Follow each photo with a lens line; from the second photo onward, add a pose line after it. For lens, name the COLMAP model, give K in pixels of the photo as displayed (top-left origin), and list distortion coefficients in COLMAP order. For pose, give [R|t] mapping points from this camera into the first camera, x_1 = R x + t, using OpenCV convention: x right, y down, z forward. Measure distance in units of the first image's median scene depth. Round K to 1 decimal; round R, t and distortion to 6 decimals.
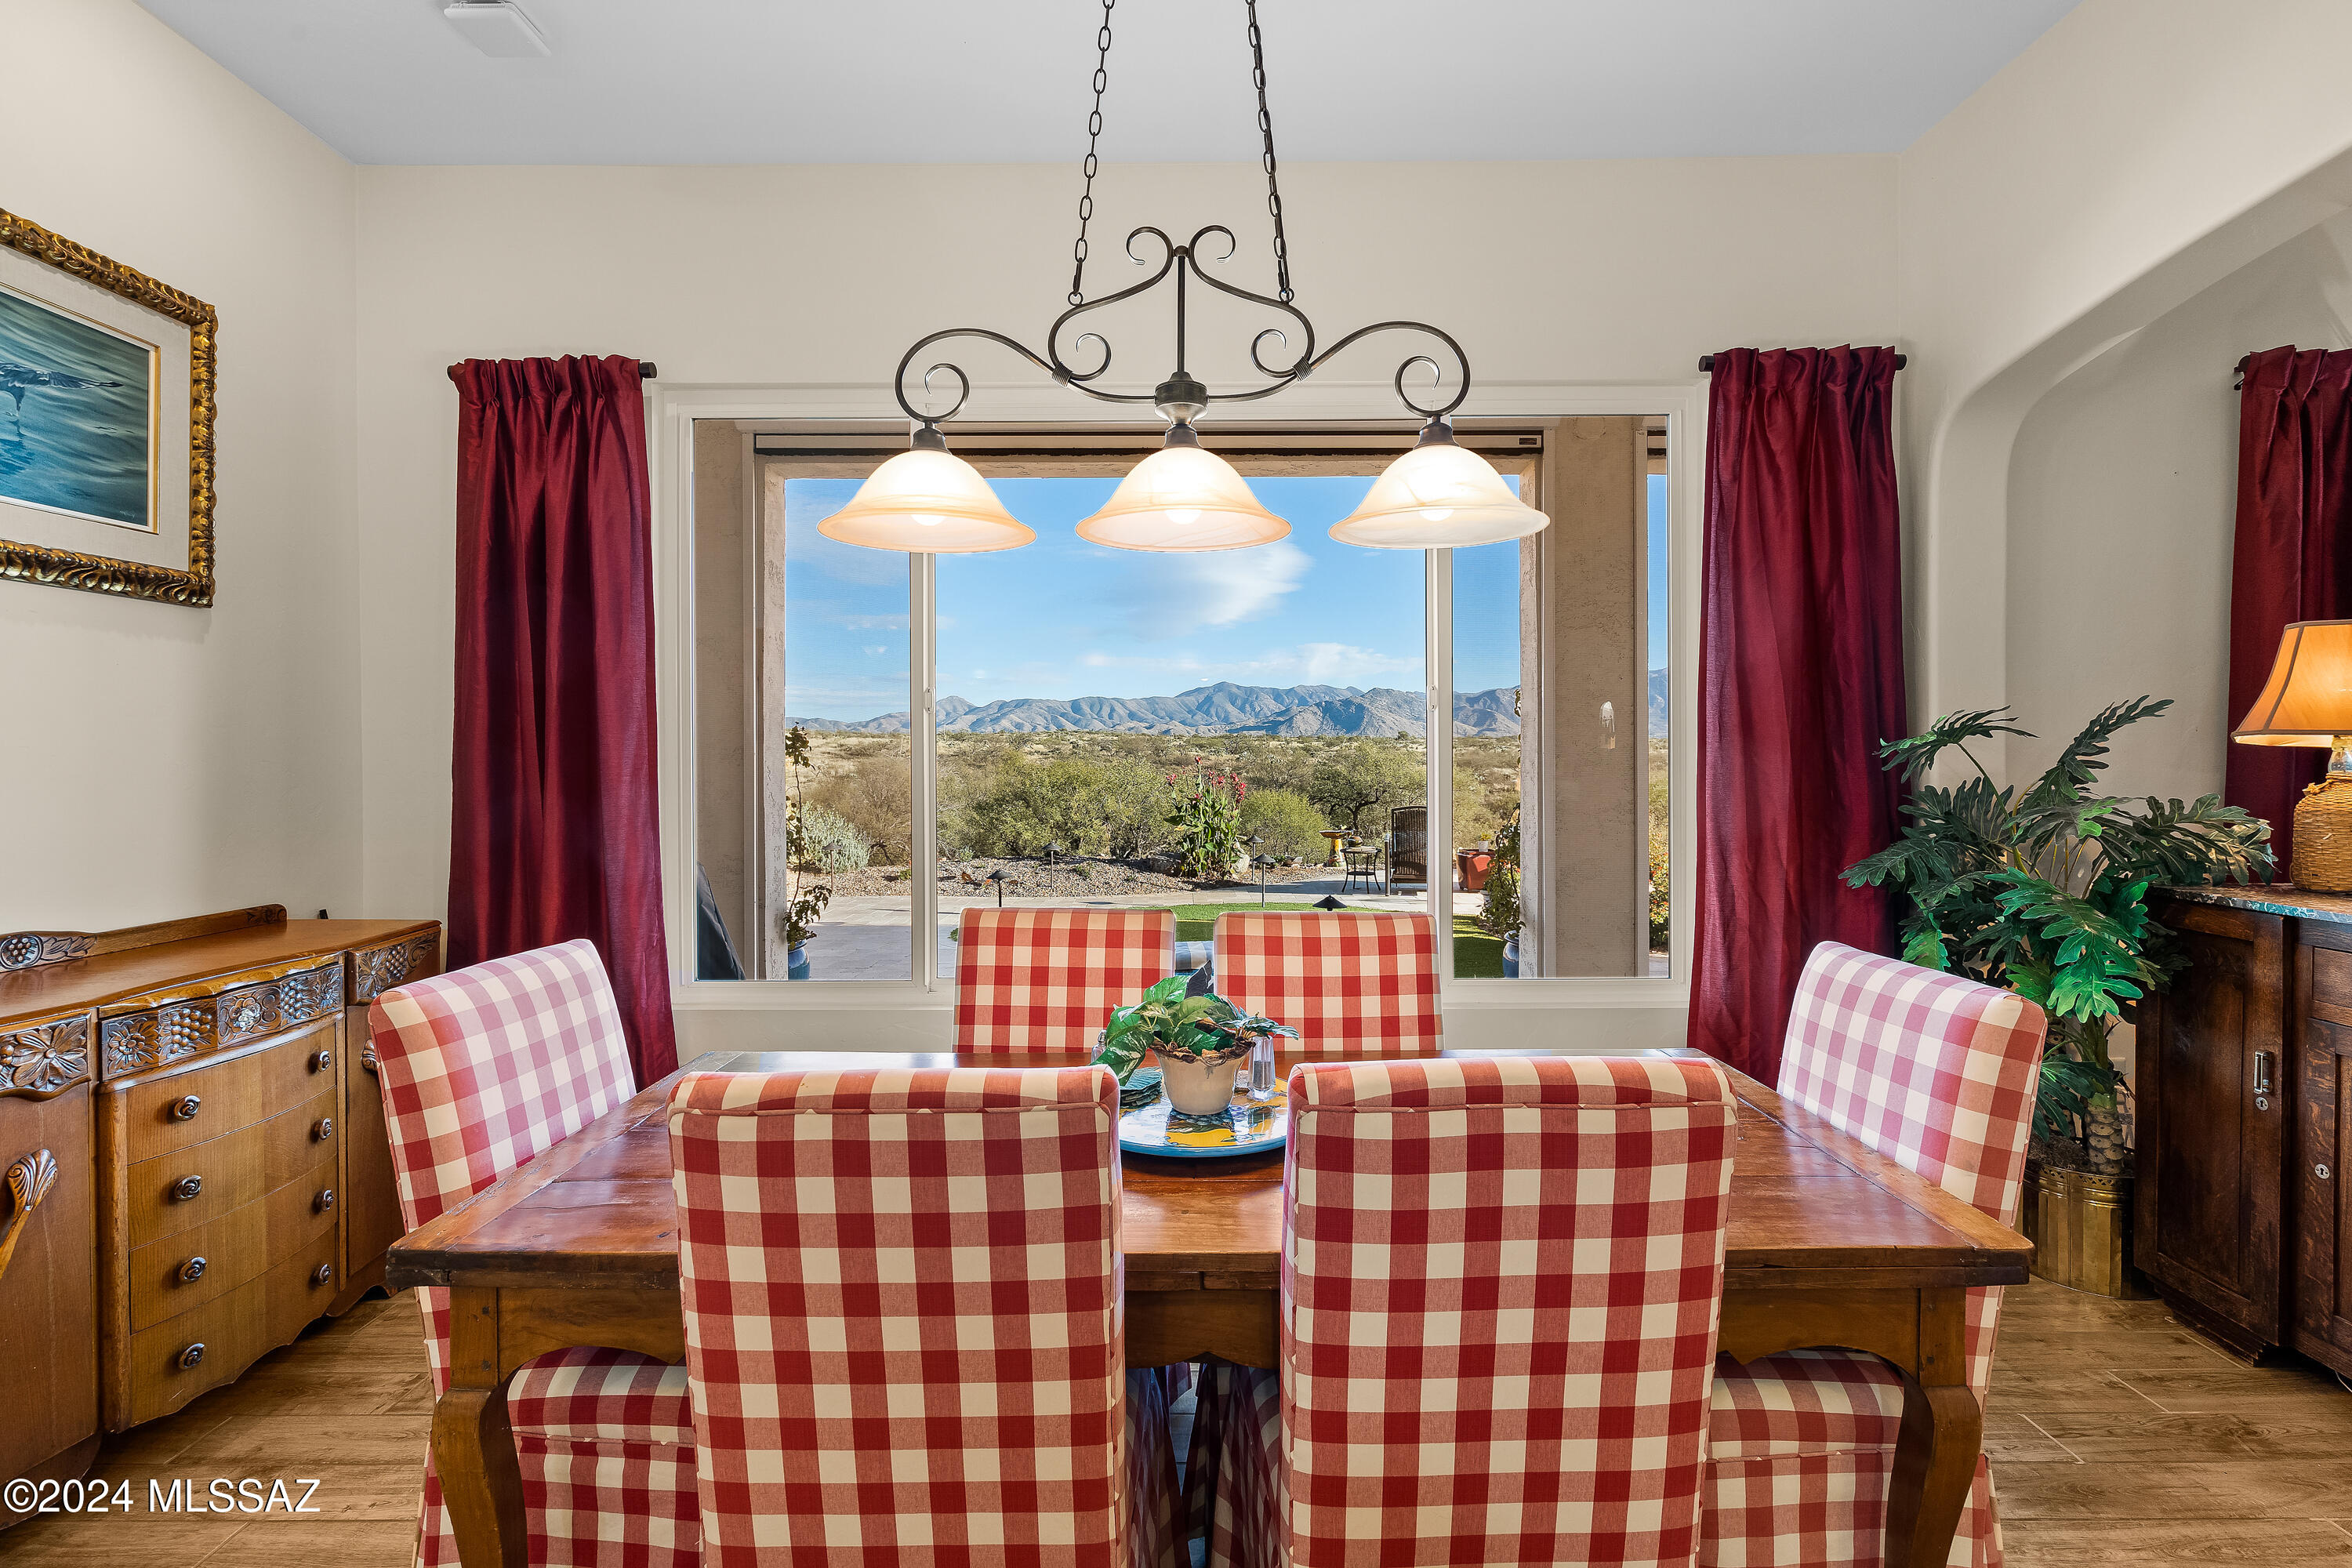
lens RADIAL K [[1109.0, 0, 1191.5], [0, 1109.0, 764.0], [0, 0, 1]] dist [-0.000704, -0.000225]
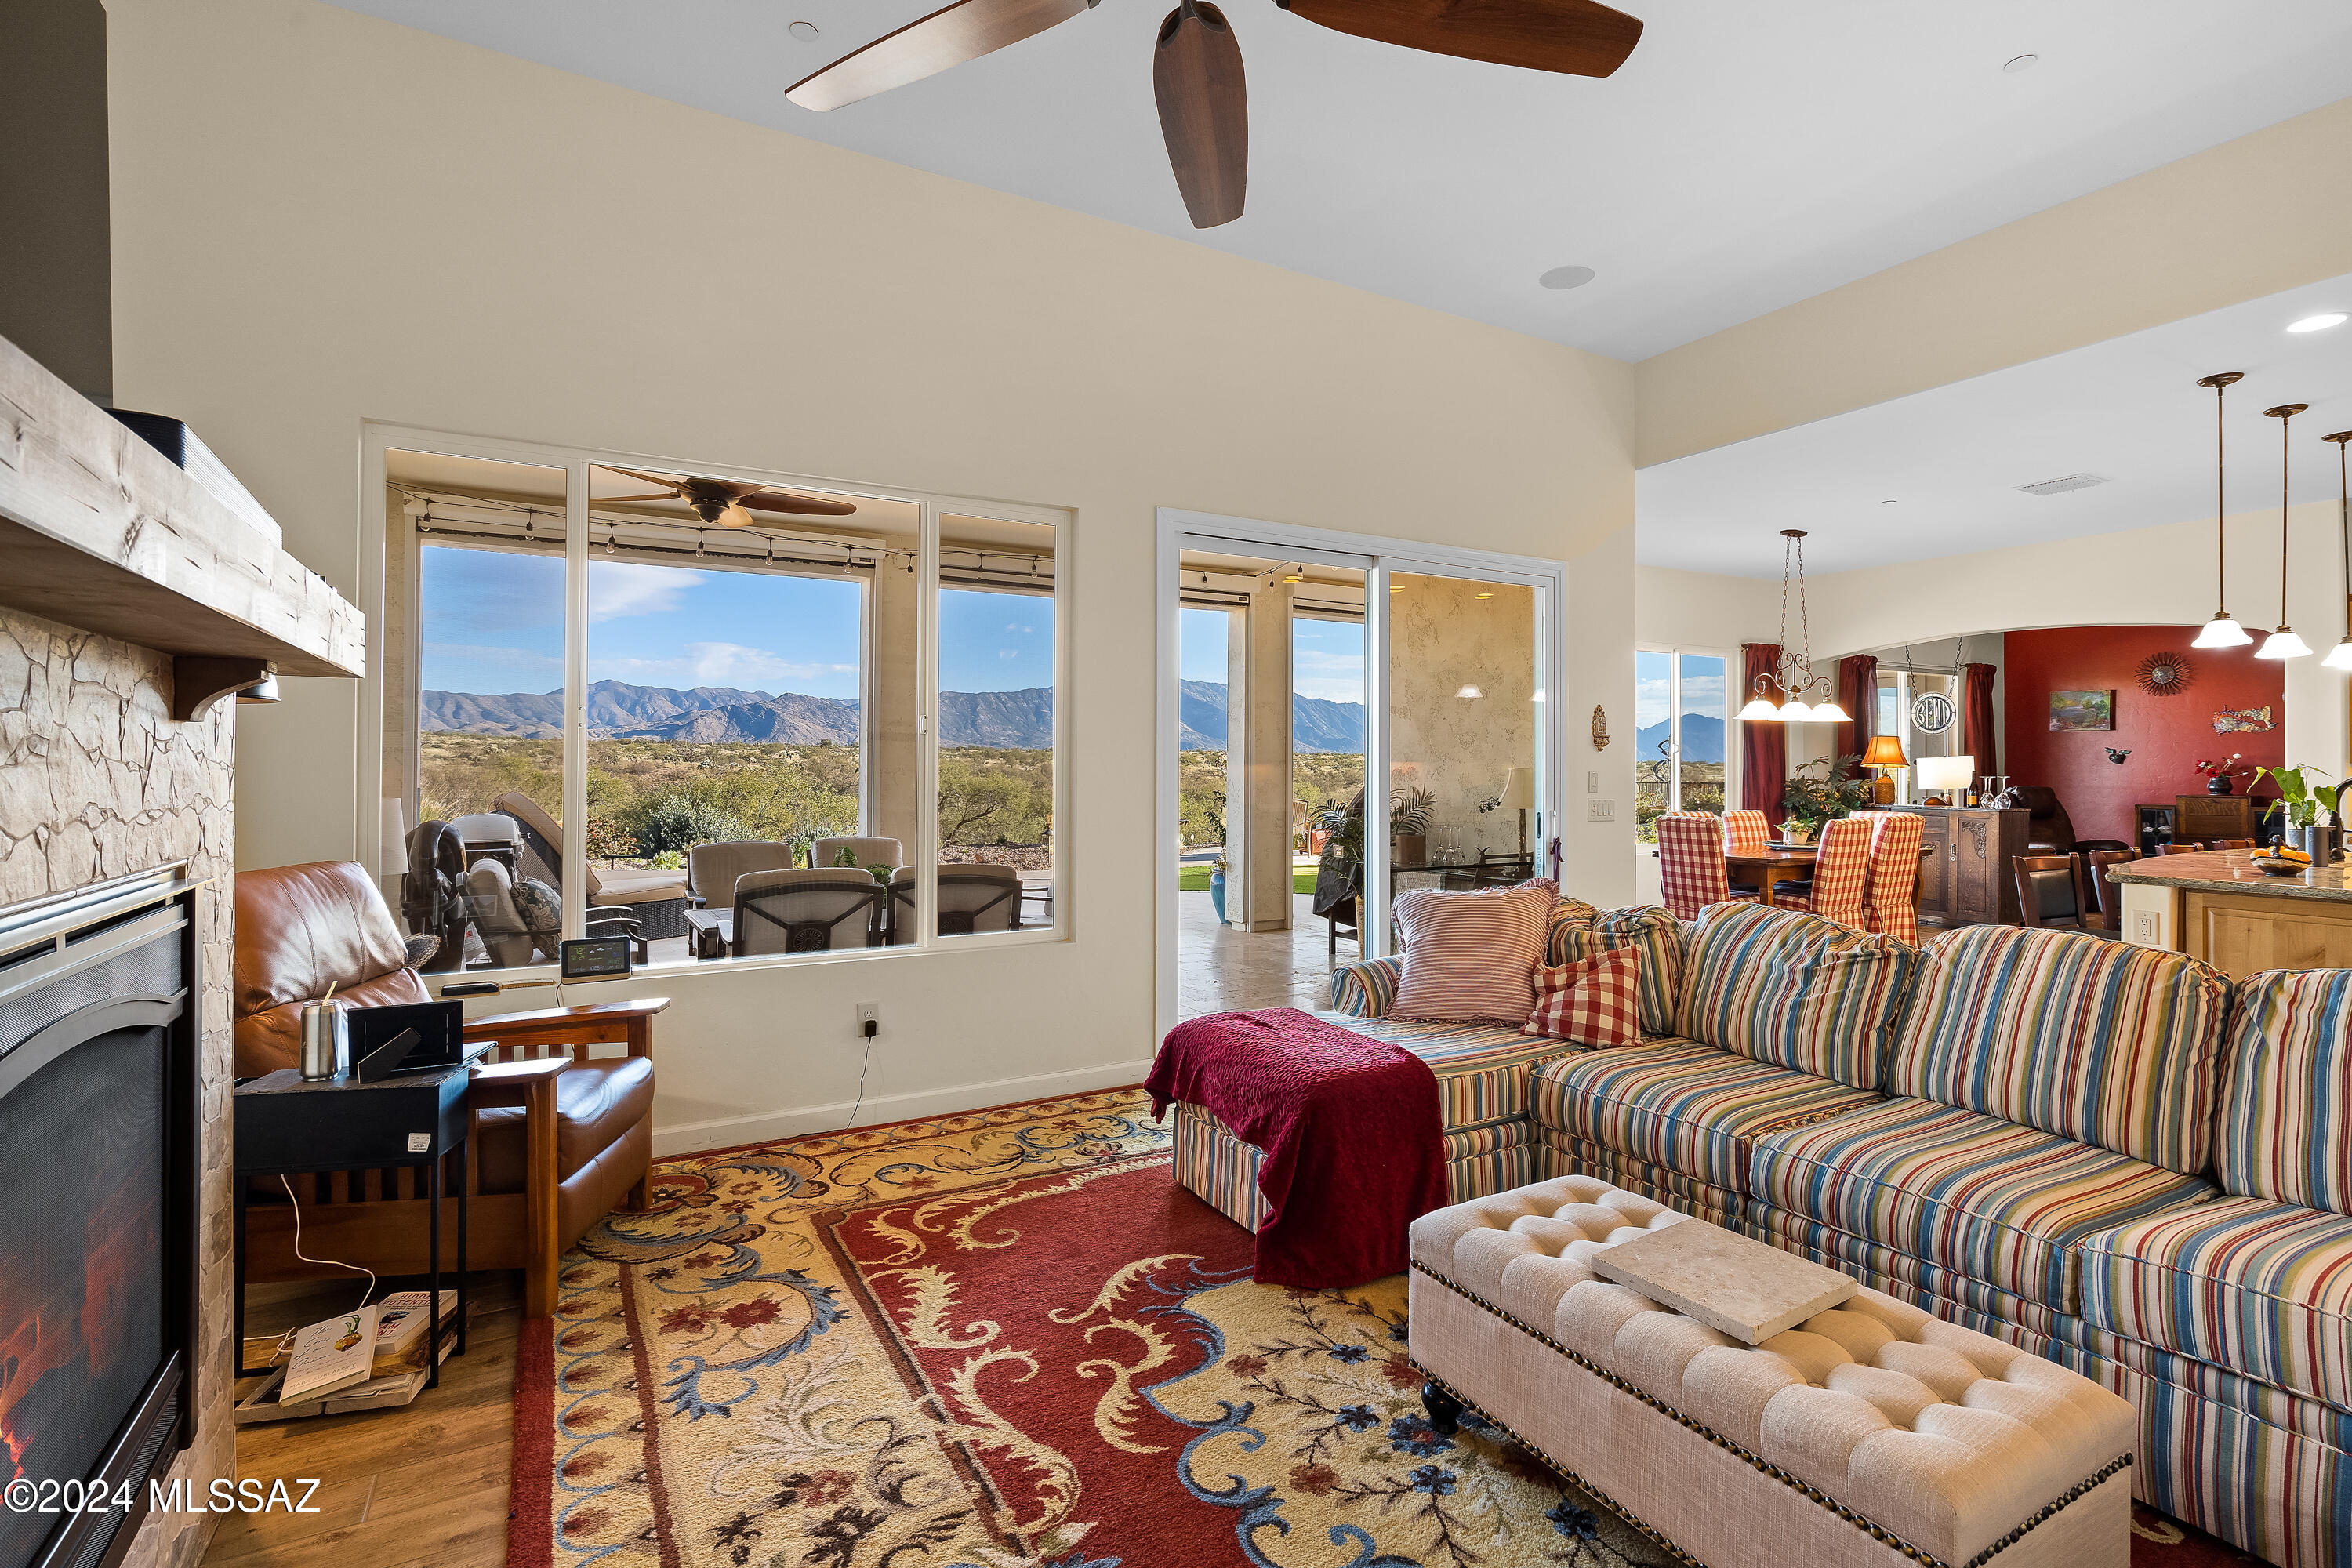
lens RADIAL K [[1100.4, 0, 1179.6], [0, 1100.4, 751.6], [0, 0, 1]] dist [-0.000312, 0.000515]
pose [[0.871977, 0.011875, 0.489402, -3.021696], [-0.002631, 0.999805, -0.019571, 0.010824], [-0.489539, 0.015778, 0.871839, -1.167814]]
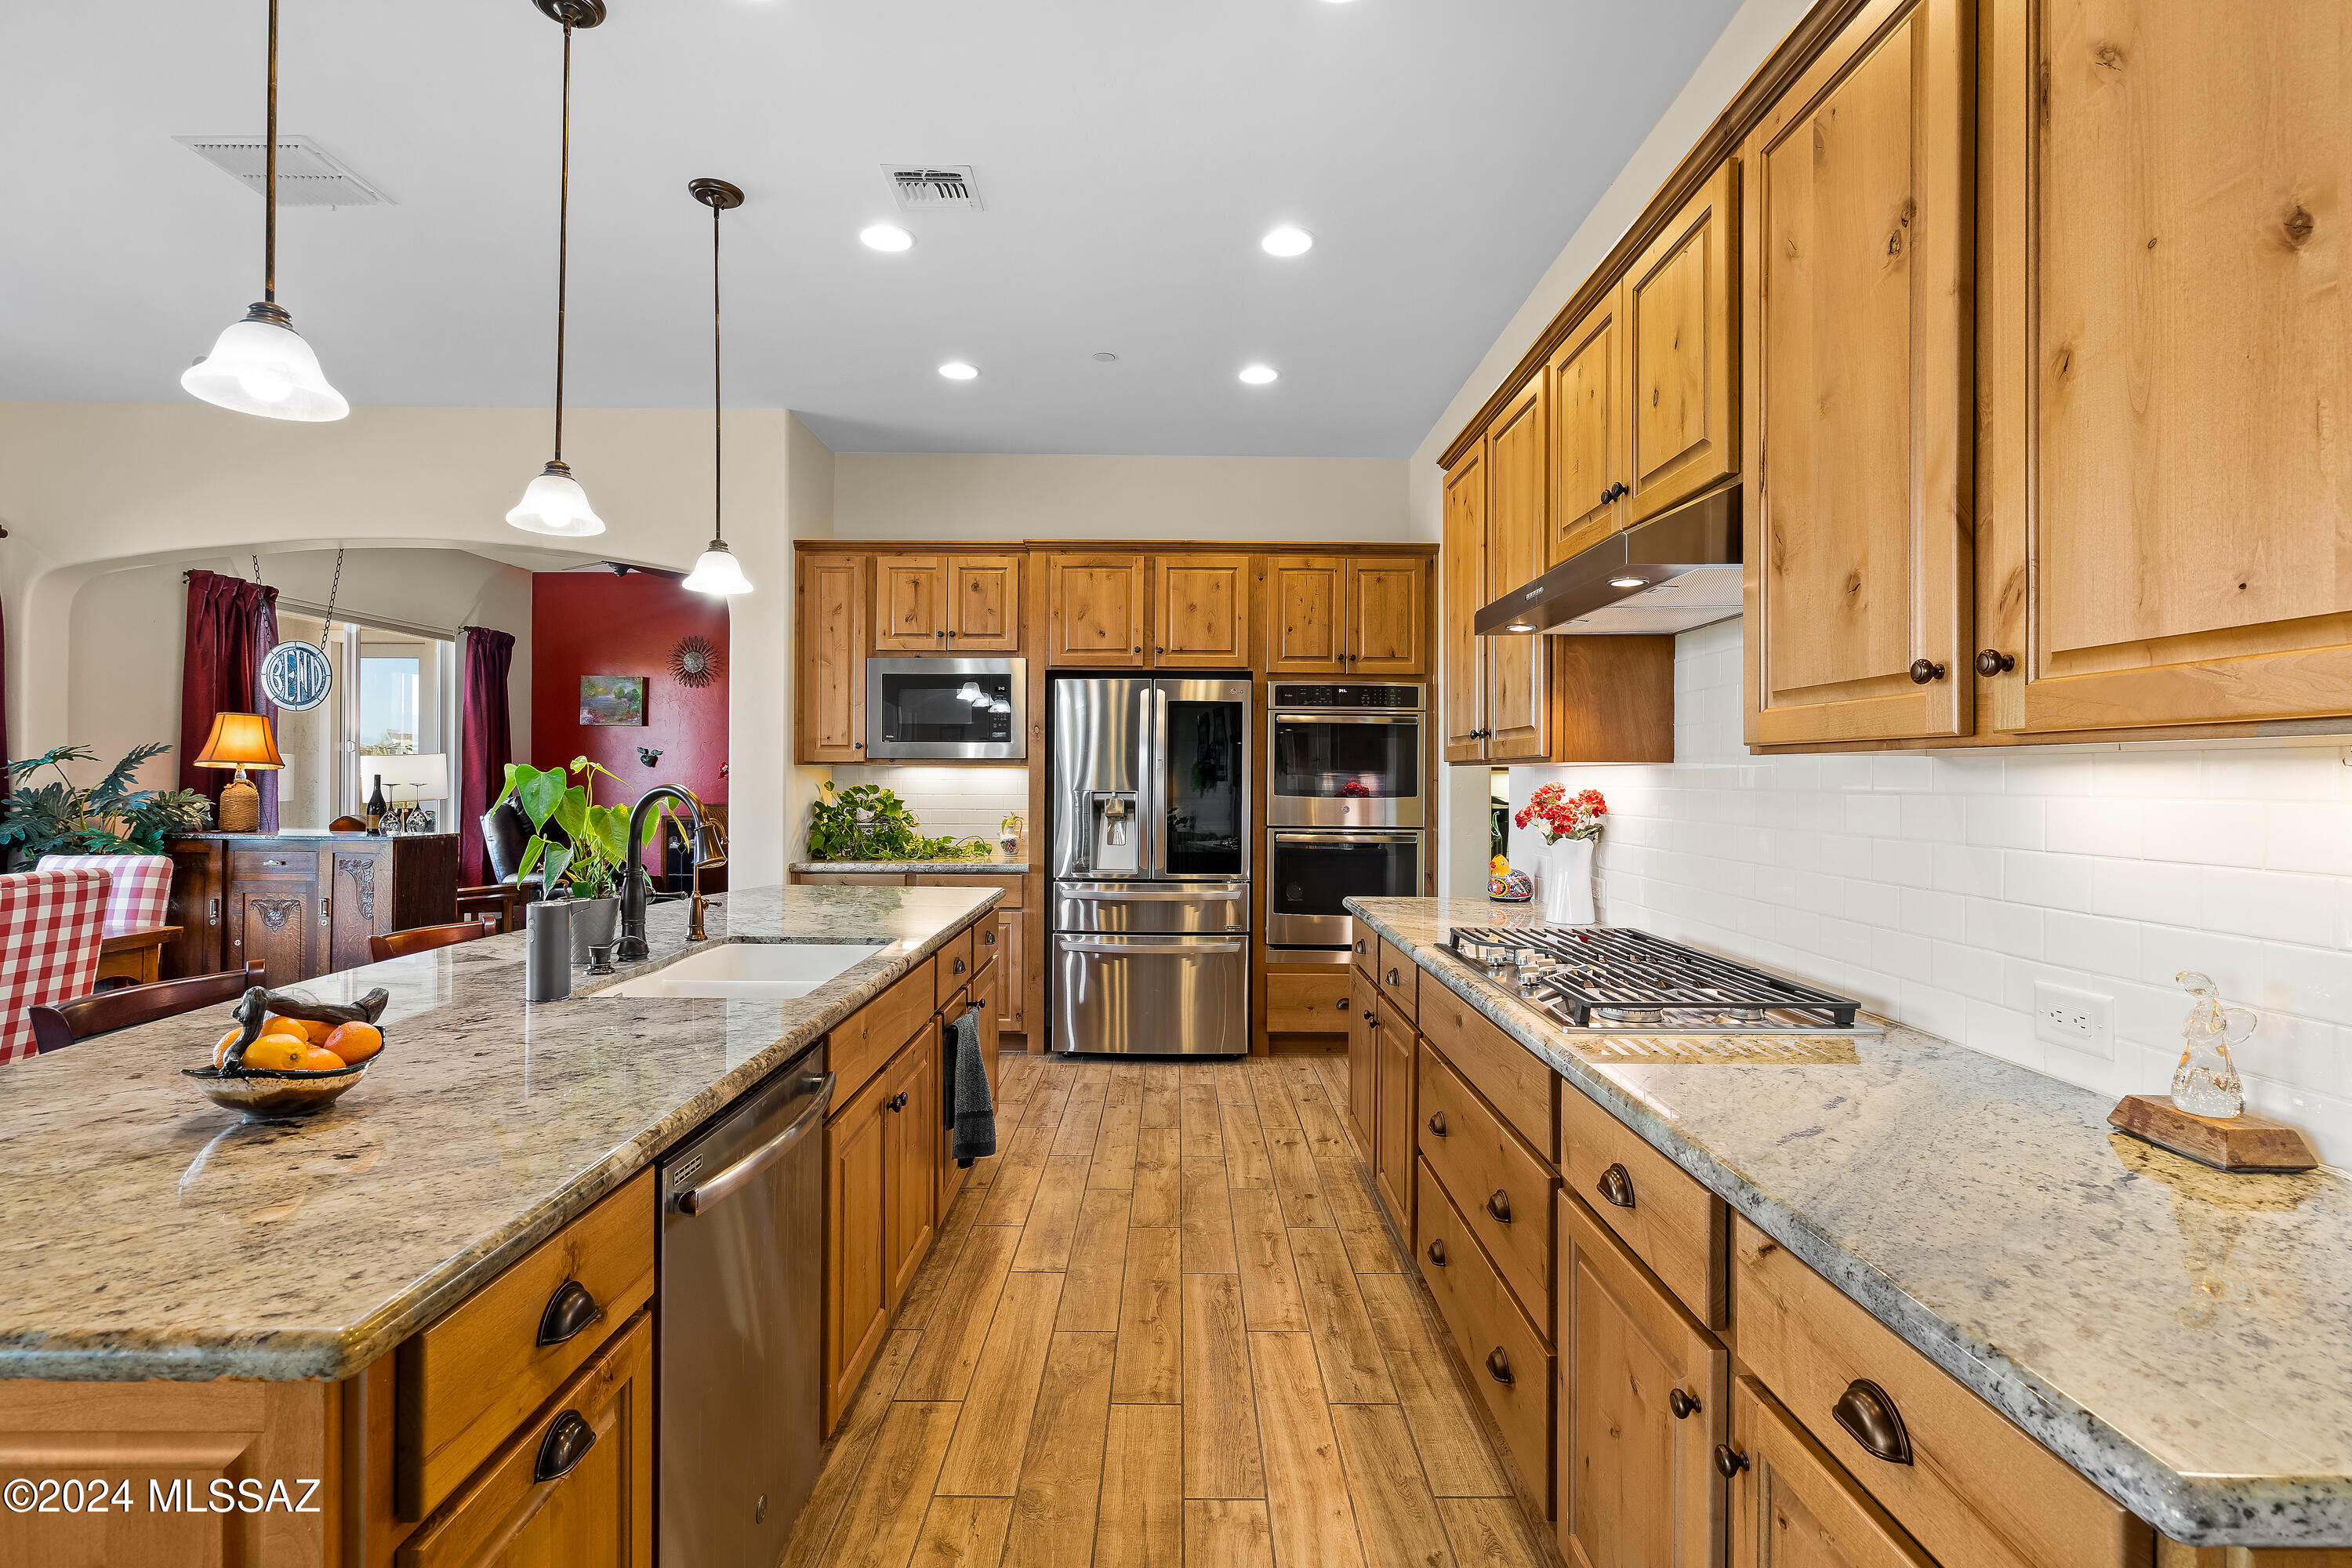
lens RADIAL K [[1092.0, 0, 1184.8], [0, 1092.0, 770.6], [0, 0, 1]] dist [-0.005911, -0.000031]
pose [[0.002665, 0.009618, 0.999950, -1.189912], [0.001506, 0.999953, -0.009622, 0.014211], [-0.999995, 0.001531, 0.002650, -0.947843]]
